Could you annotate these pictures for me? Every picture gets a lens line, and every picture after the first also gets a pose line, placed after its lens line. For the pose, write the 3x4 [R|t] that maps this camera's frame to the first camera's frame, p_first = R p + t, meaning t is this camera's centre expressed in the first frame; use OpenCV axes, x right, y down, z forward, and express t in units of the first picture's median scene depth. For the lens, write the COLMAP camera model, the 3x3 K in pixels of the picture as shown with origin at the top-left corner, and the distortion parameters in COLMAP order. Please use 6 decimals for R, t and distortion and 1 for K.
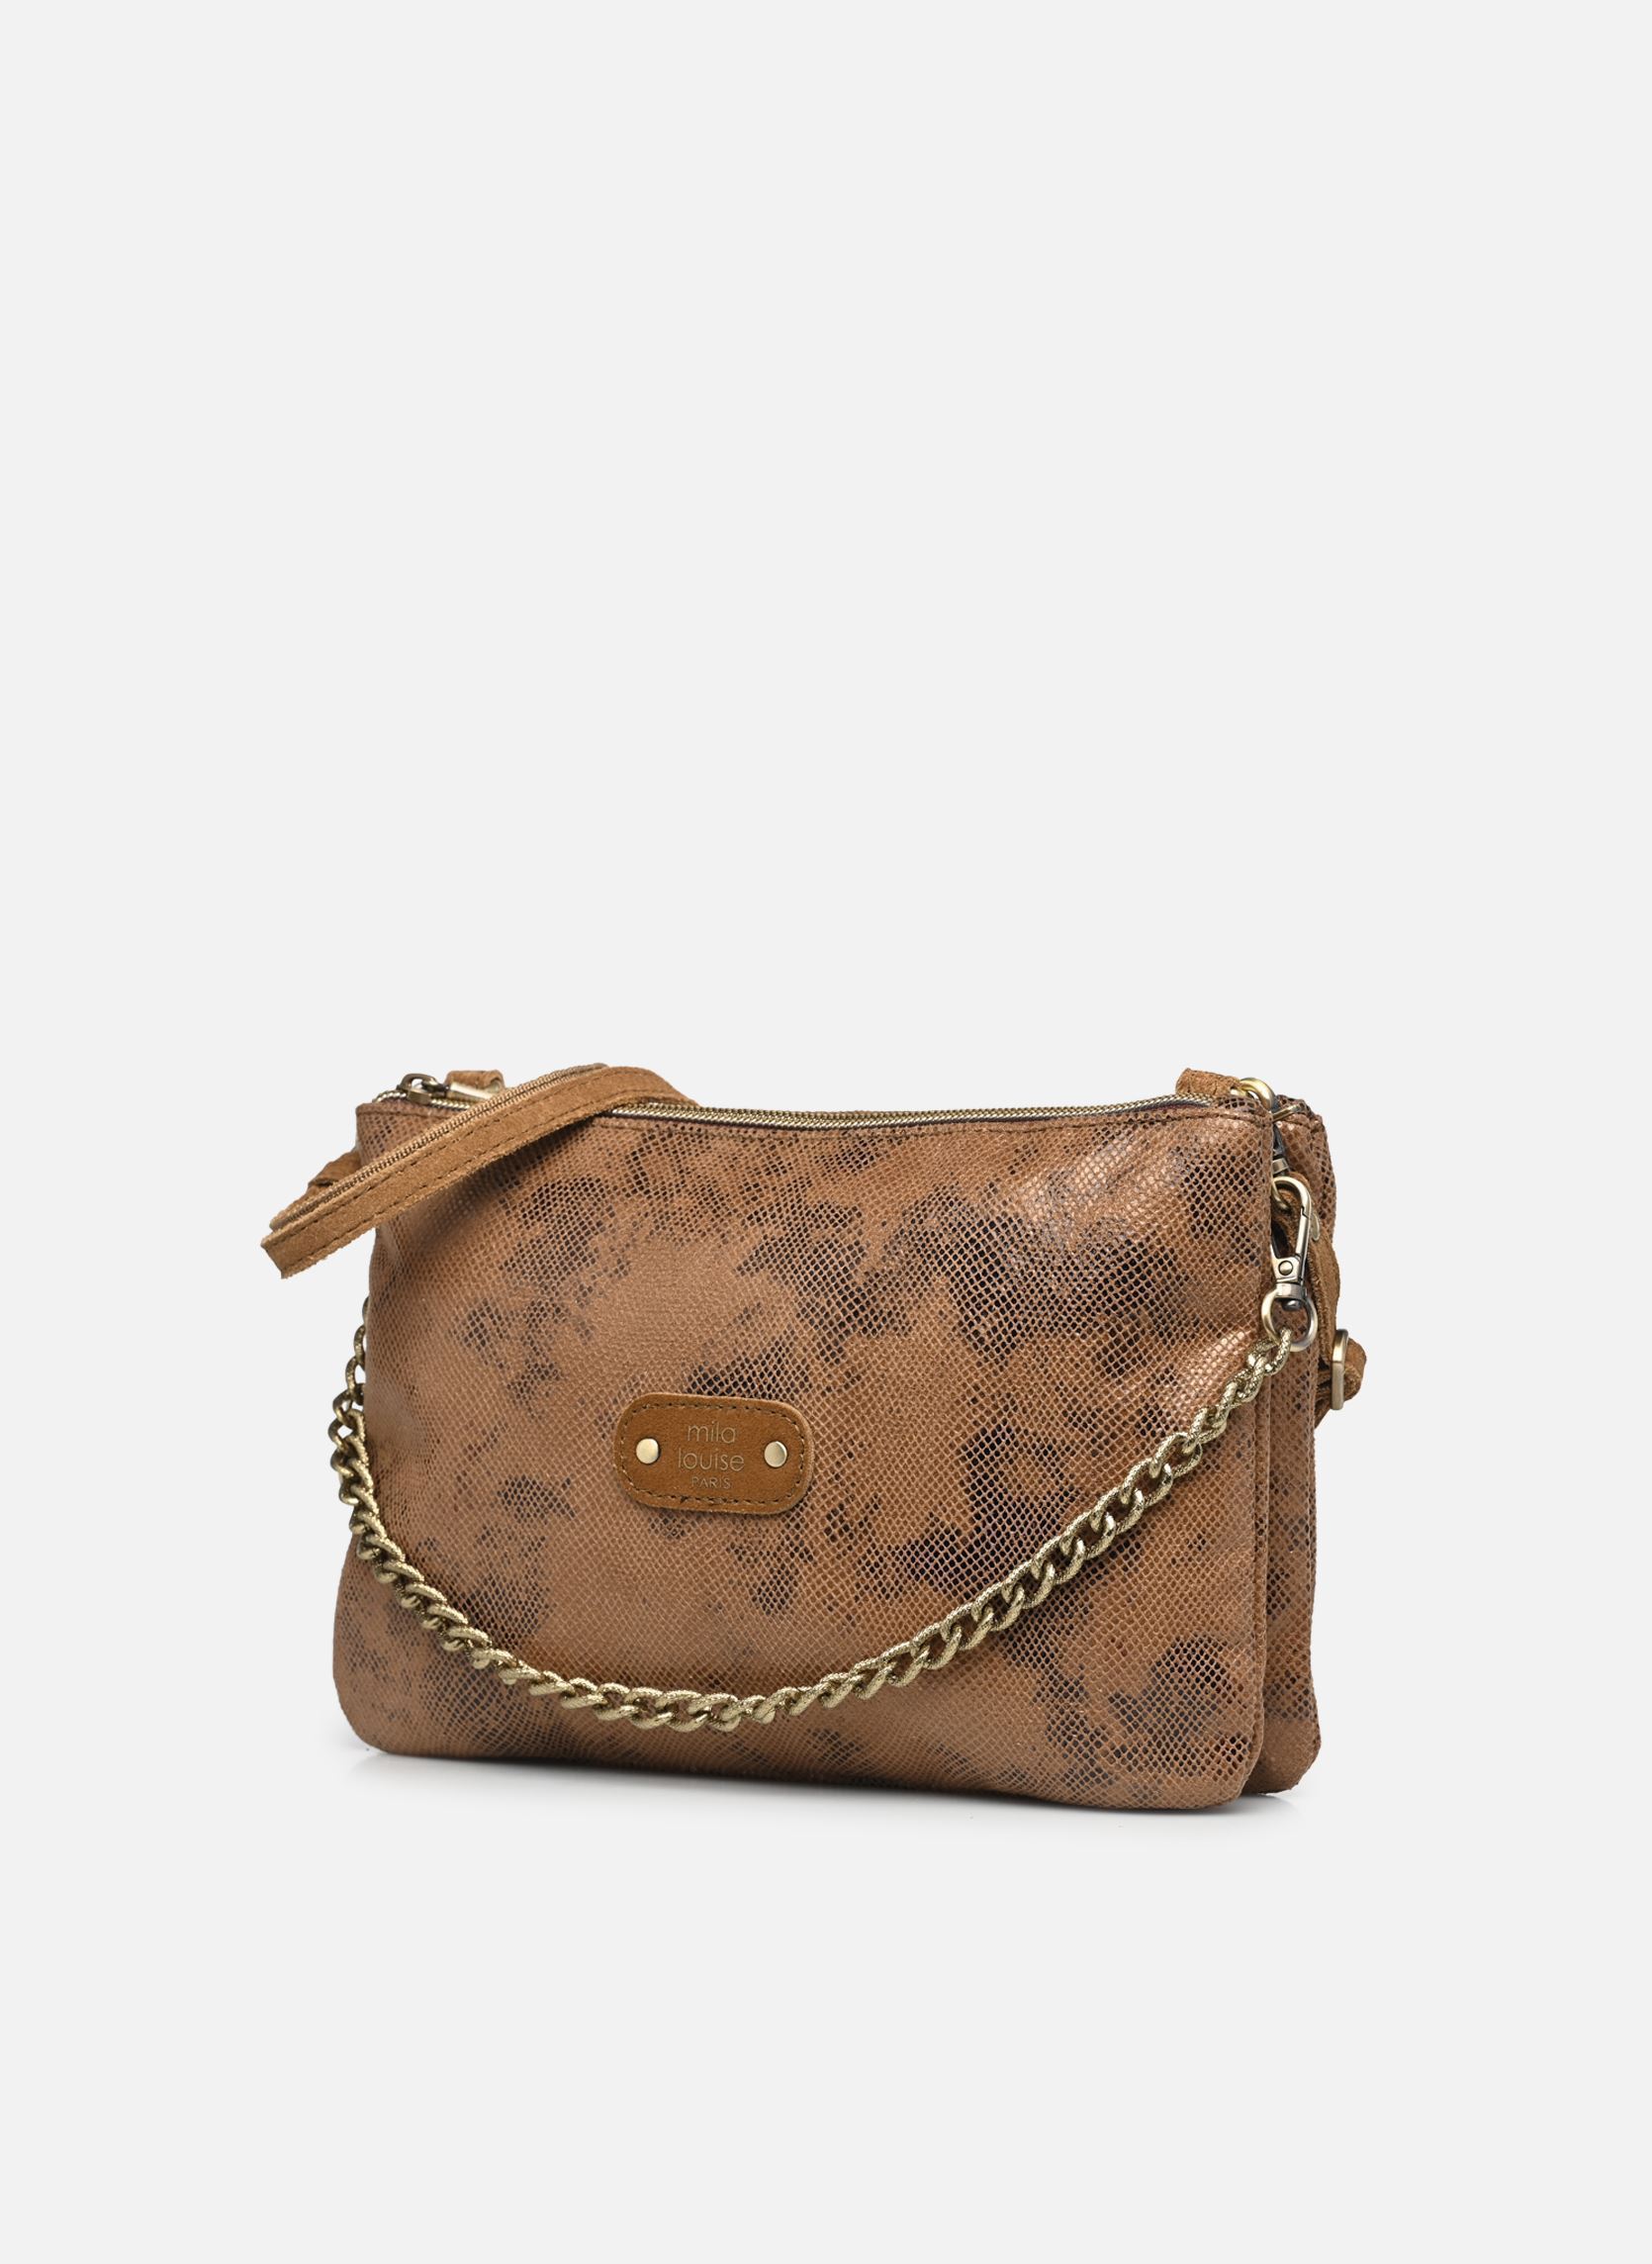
lens RADIAL K [[7469.9, 0, 825.4], [0, 7469.9, 1141.2], [0, 0, 1]] dist [-0.726095, 0.000000]
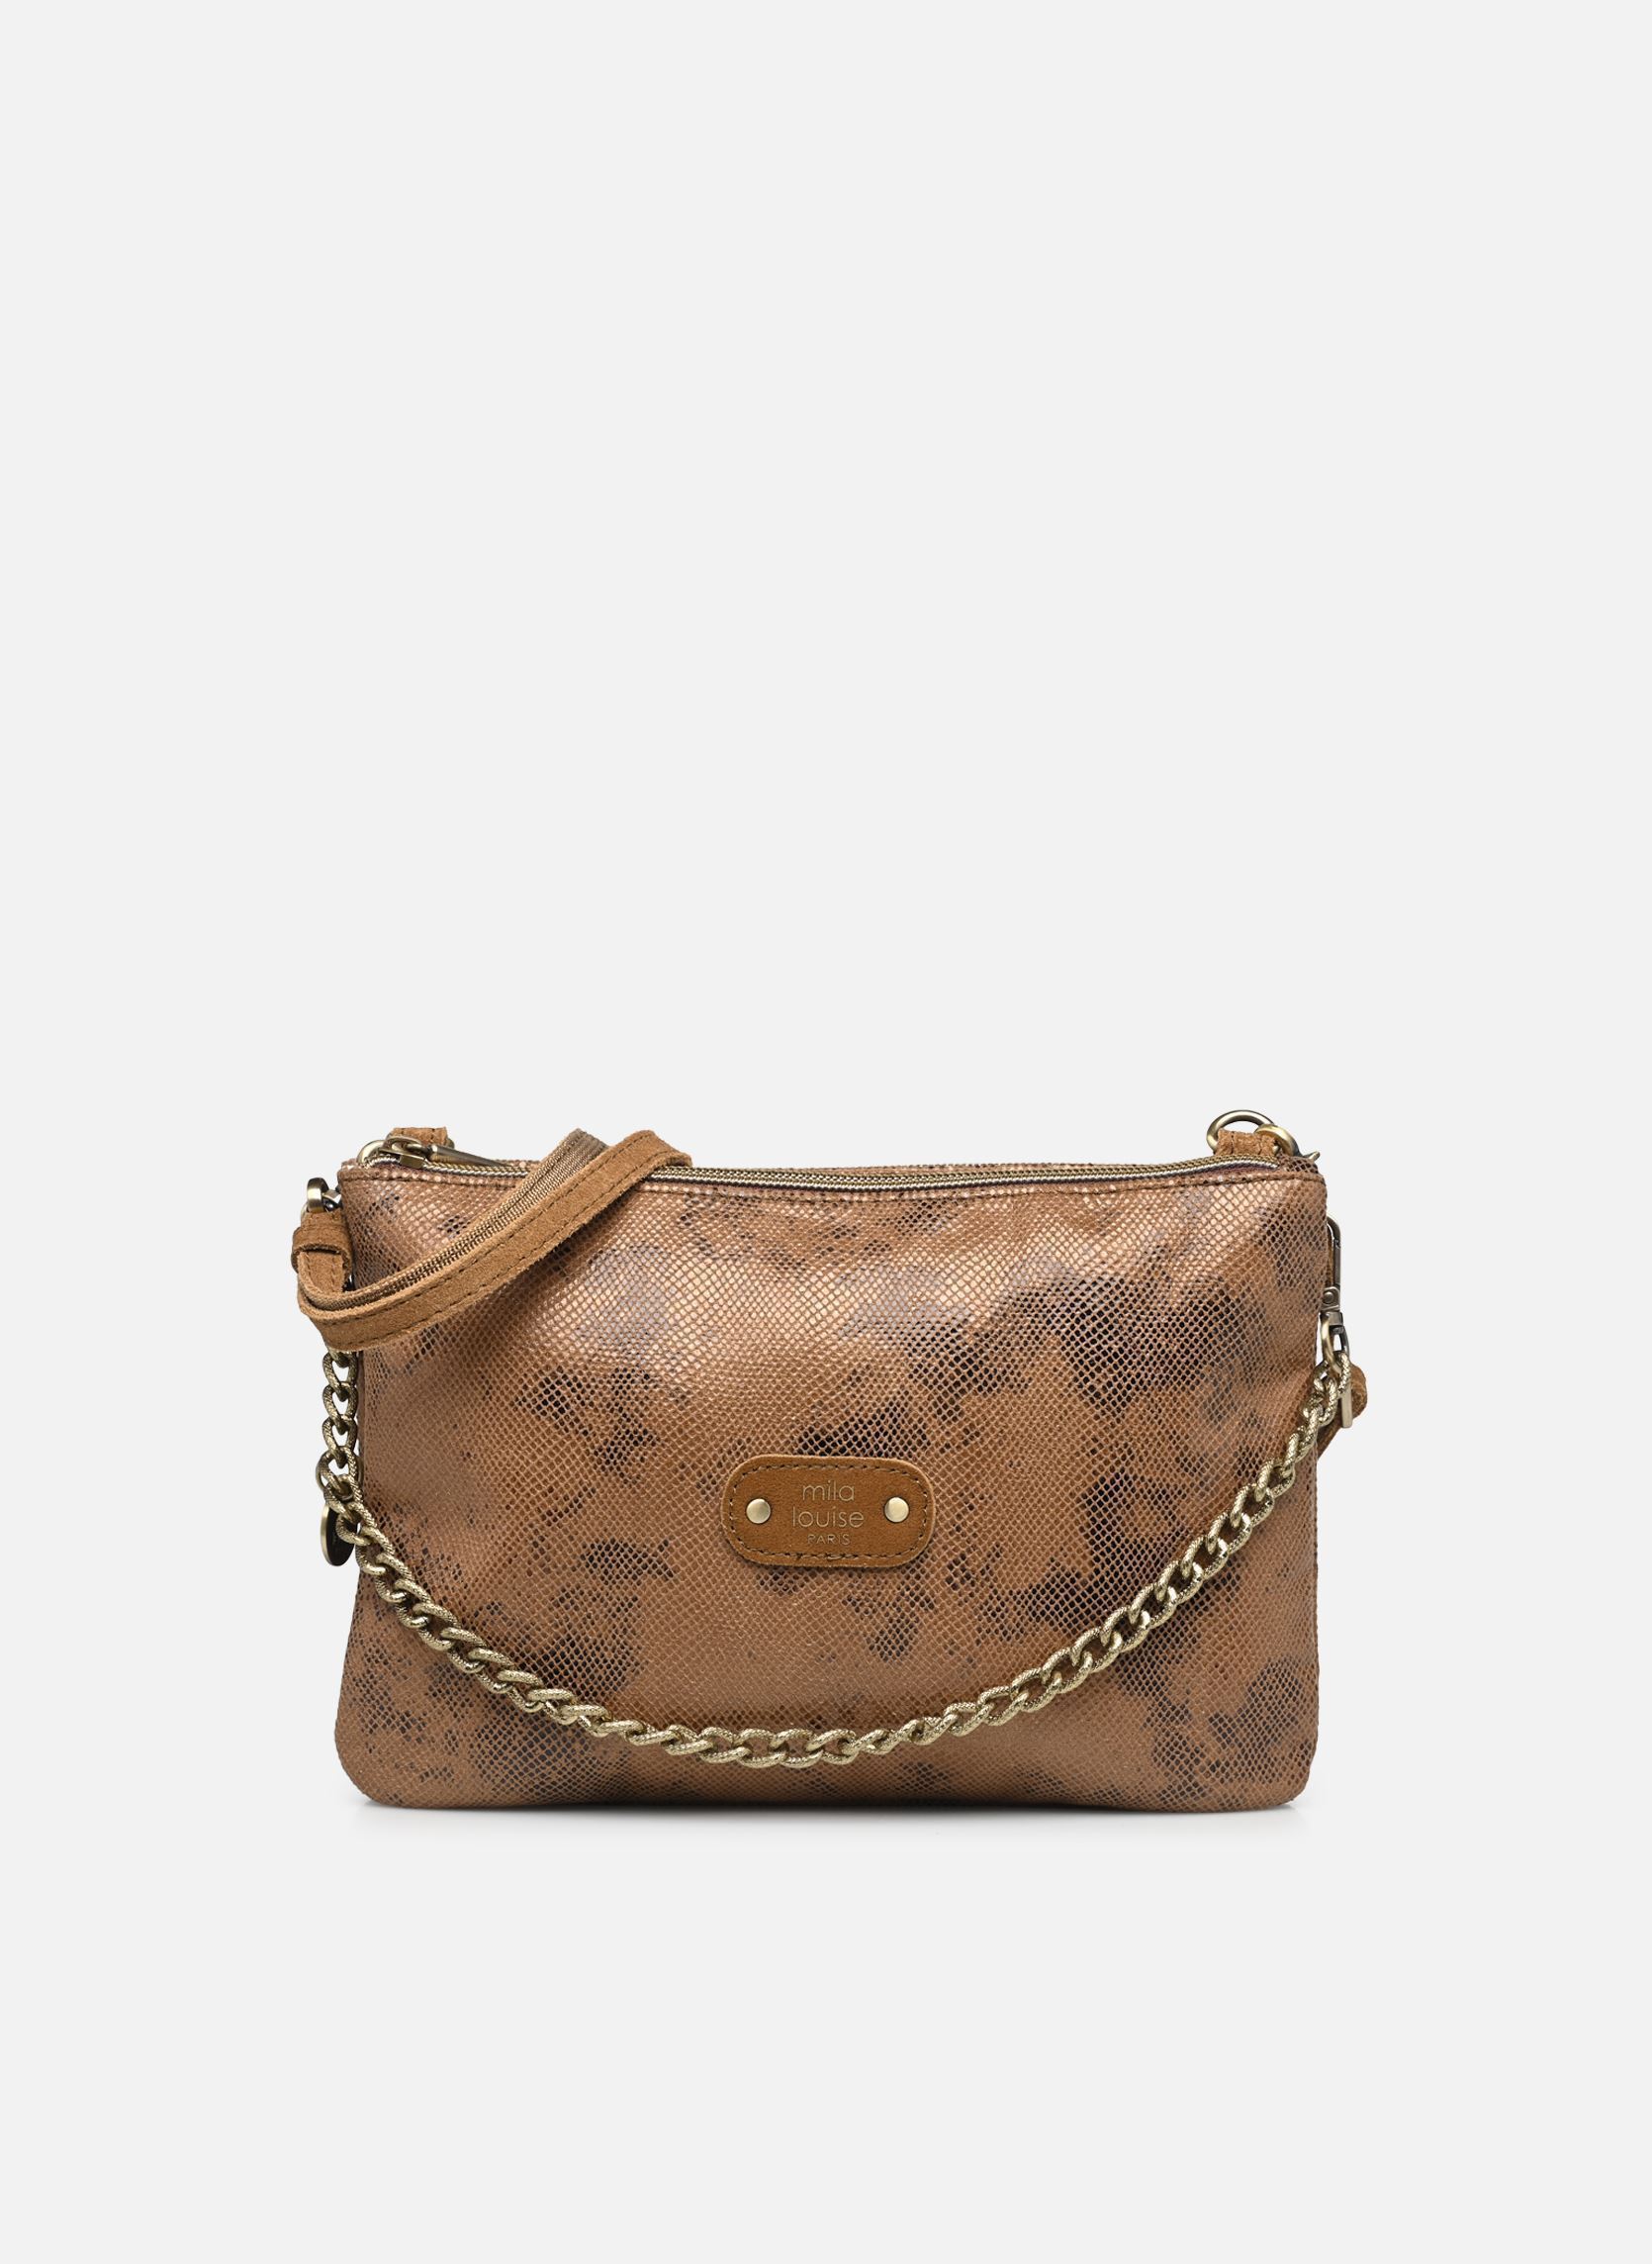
lens RADIAL K [[7469.9, 0, 827.1], [0, 7469.9, 1121.9], [0, 0, 1]] dist [-0.726095, 0.000000]
pose [[0.806720, -0.038910, 0.589652, -0.632166], [-0.005861, 0.997254, 0.073825, -0.089963], [-0.590905, -0.063012, 0.804277, 0.167212]]
